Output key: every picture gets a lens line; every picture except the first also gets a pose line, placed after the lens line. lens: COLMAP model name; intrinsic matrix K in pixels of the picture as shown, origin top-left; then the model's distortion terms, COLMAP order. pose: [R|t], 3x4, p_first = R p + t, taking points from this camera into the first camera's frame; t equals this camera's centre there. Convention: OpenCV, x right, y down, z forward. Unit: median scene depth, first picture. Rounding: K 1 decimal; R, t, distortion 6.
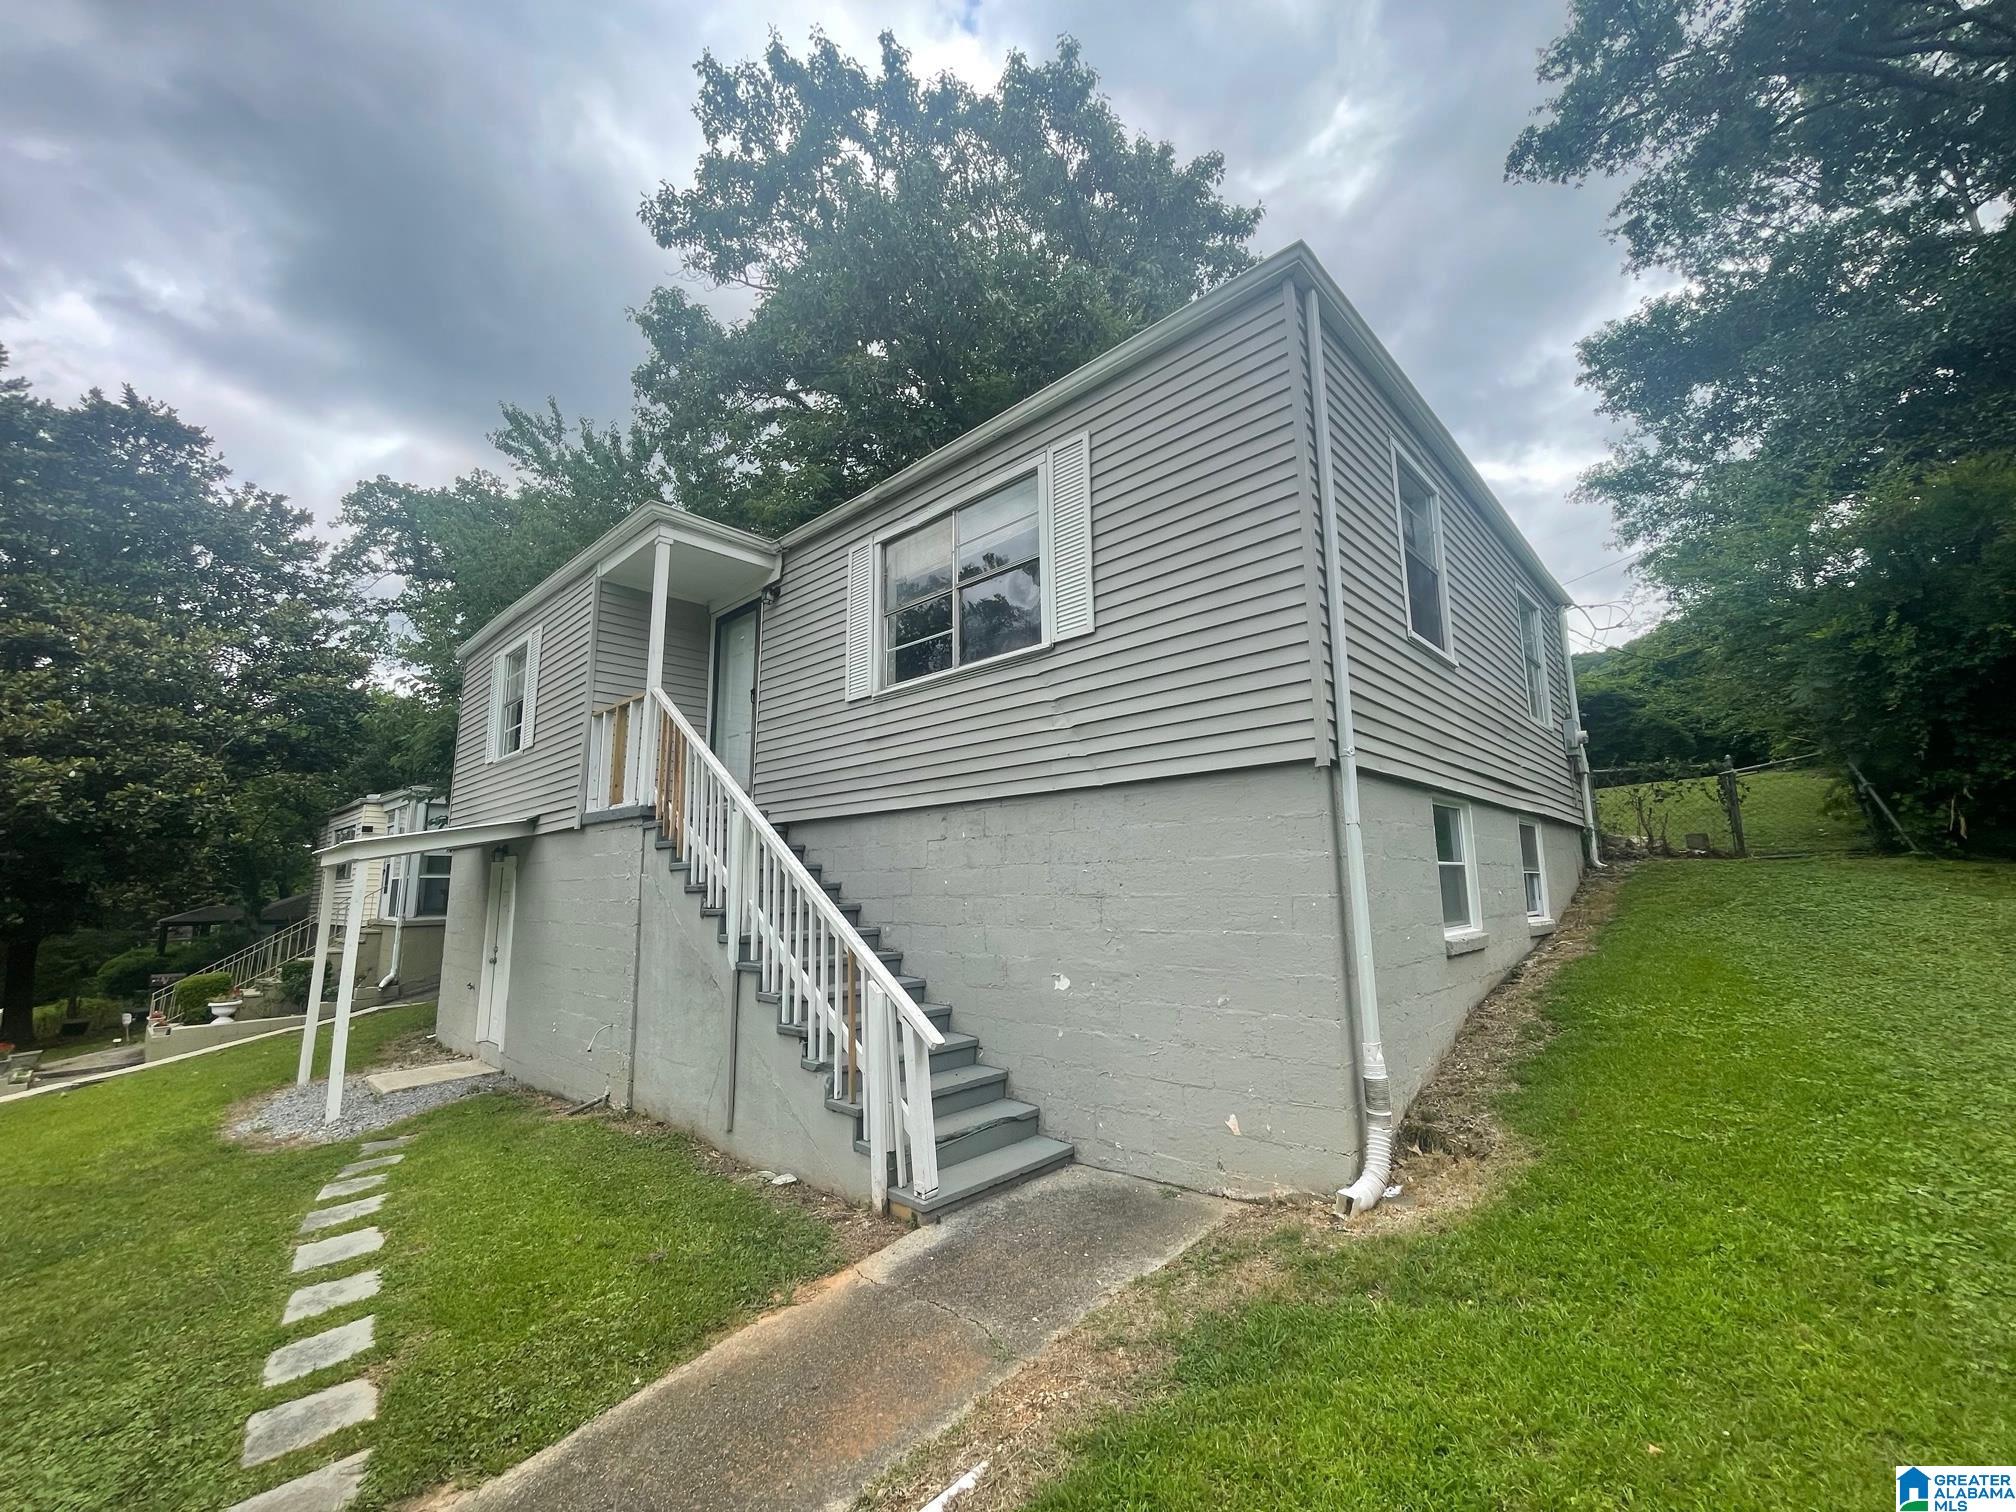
lens RADIAL K [[817.1, 0, 1008.2], [0, 817.1, 764.1], [0, 0, 1]] dist [0.008308, 0.001158]
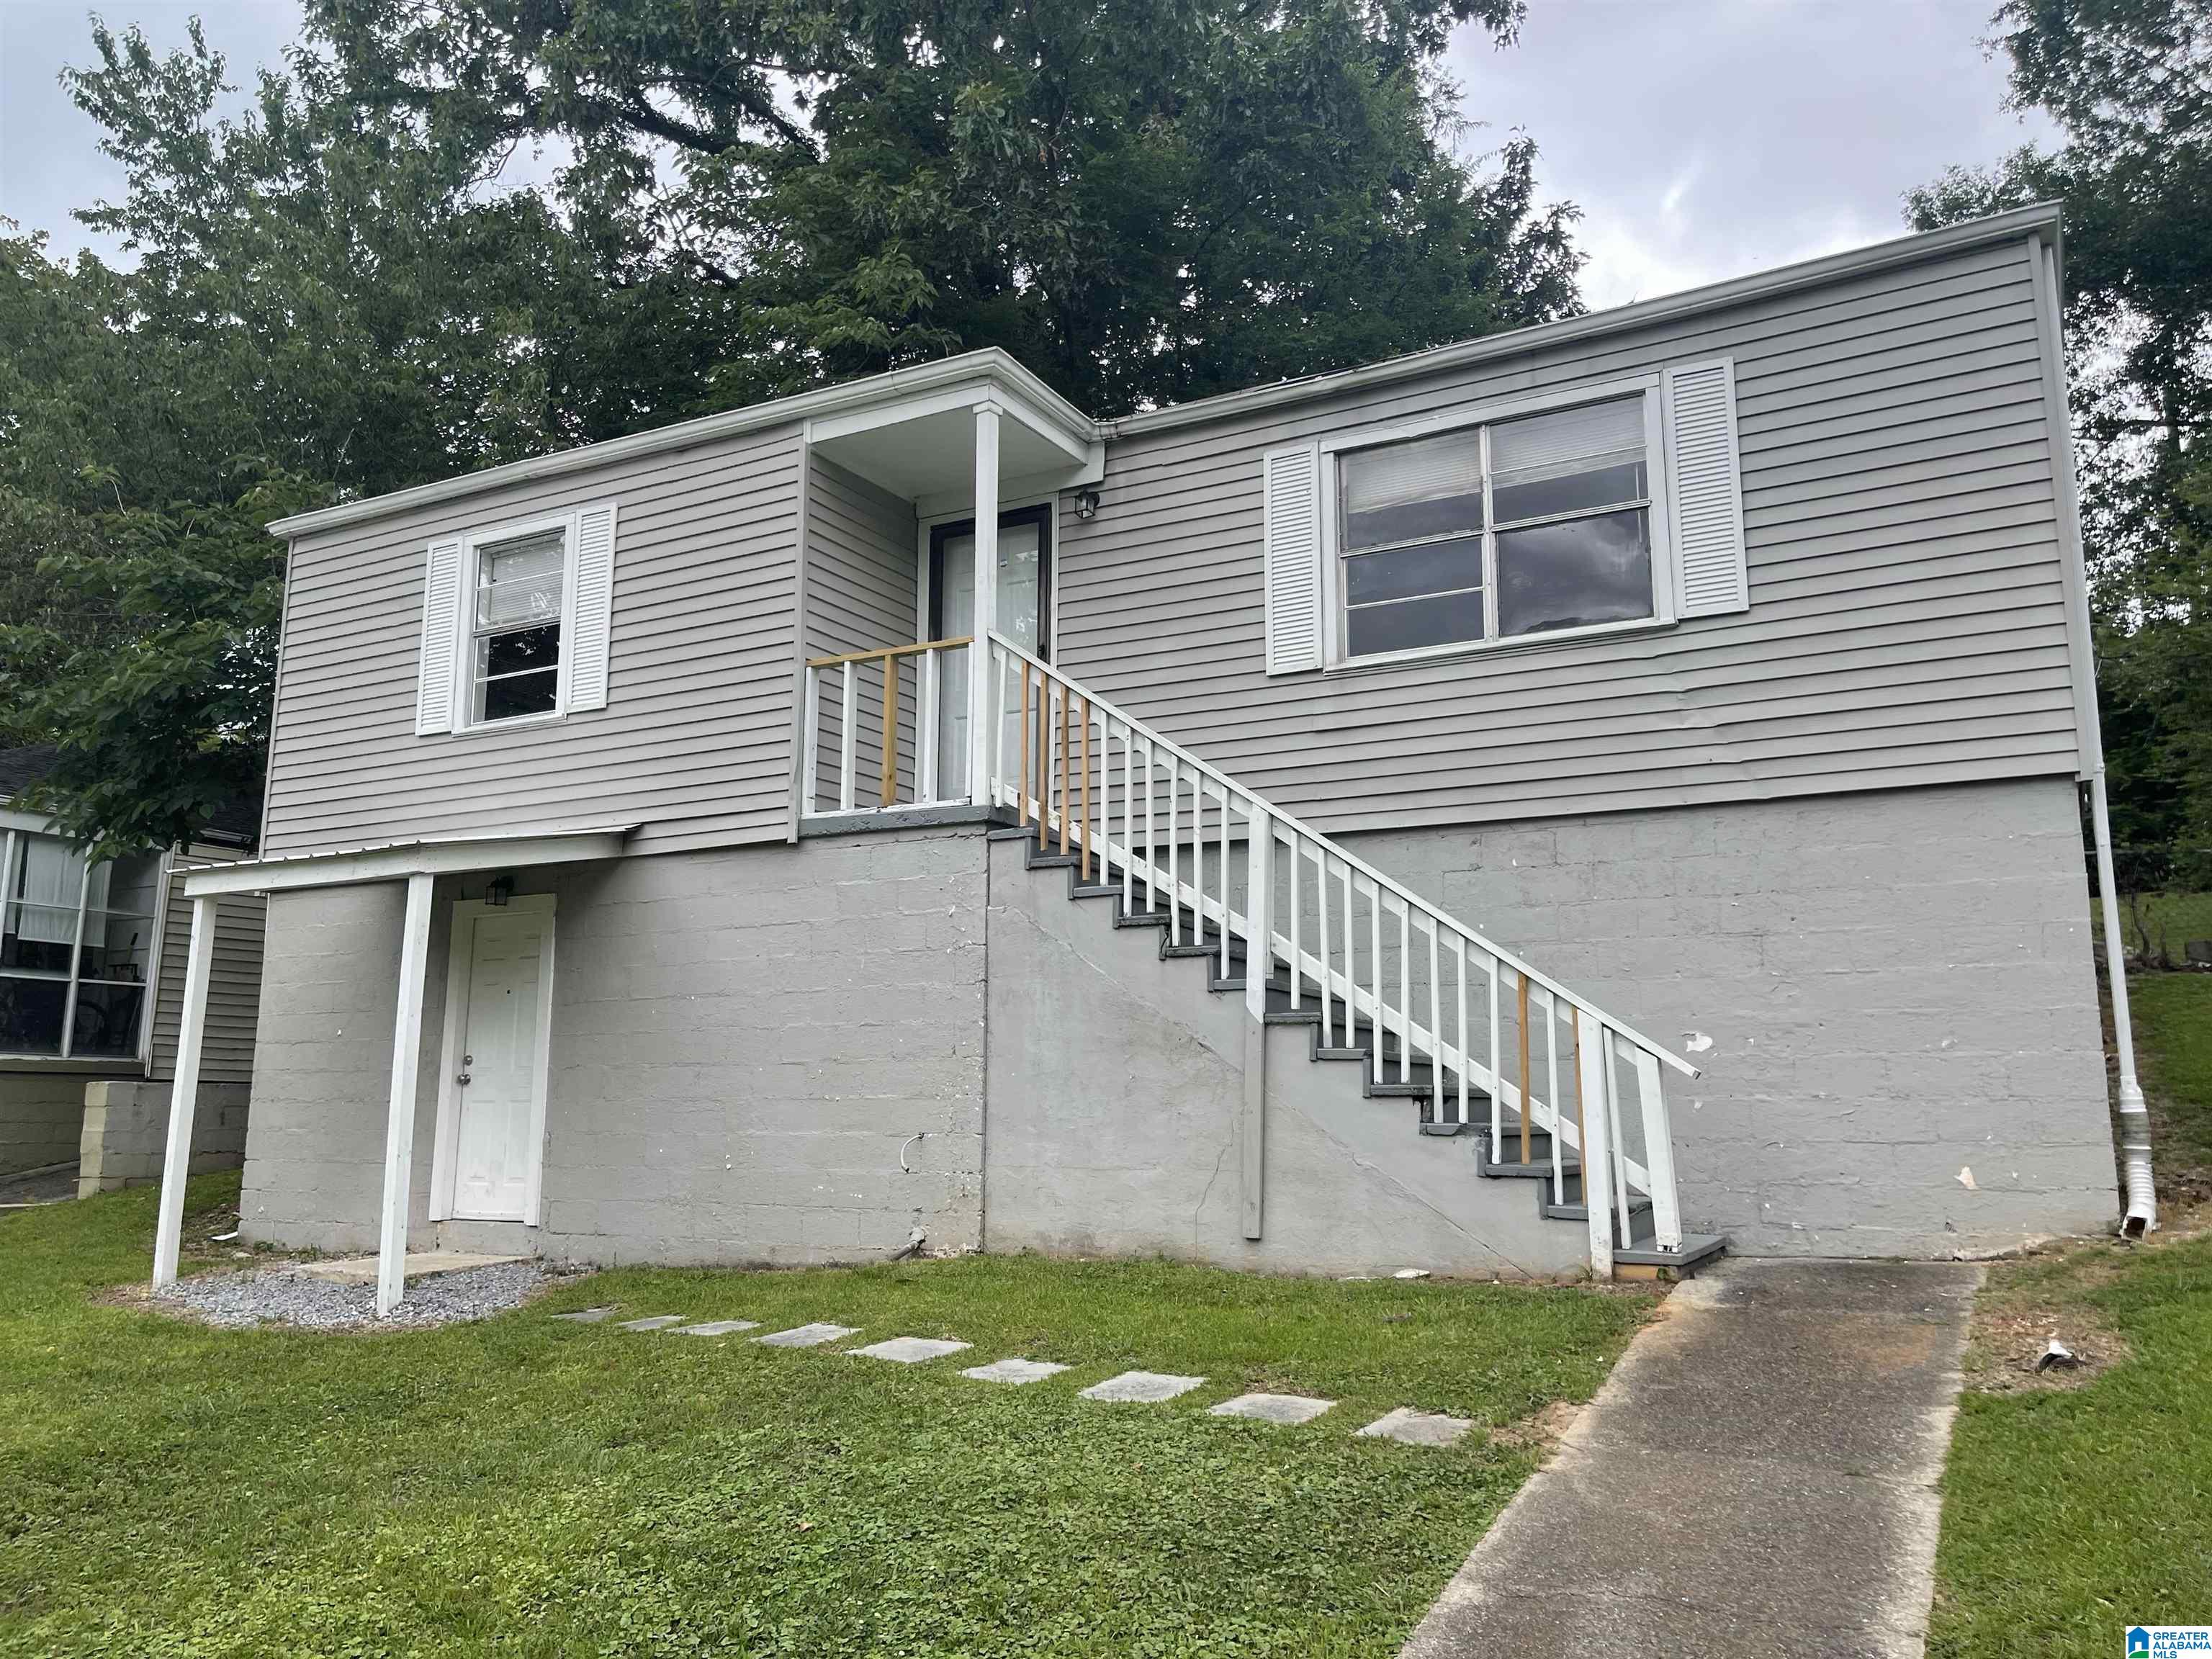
lens RADIAL K [[1685.2, 0, 1101.5], [0, 1685.2, 834.1], [0, 0, 1]] dist [0.071441, -0.077908]
pose [[0.967807, 0.057138, 0.245122, -0.756562], [-0.053725, 0.998343, -0.020593, 0.106164], [-0.245892, 0.006761, 0.969274, -0.388462]]
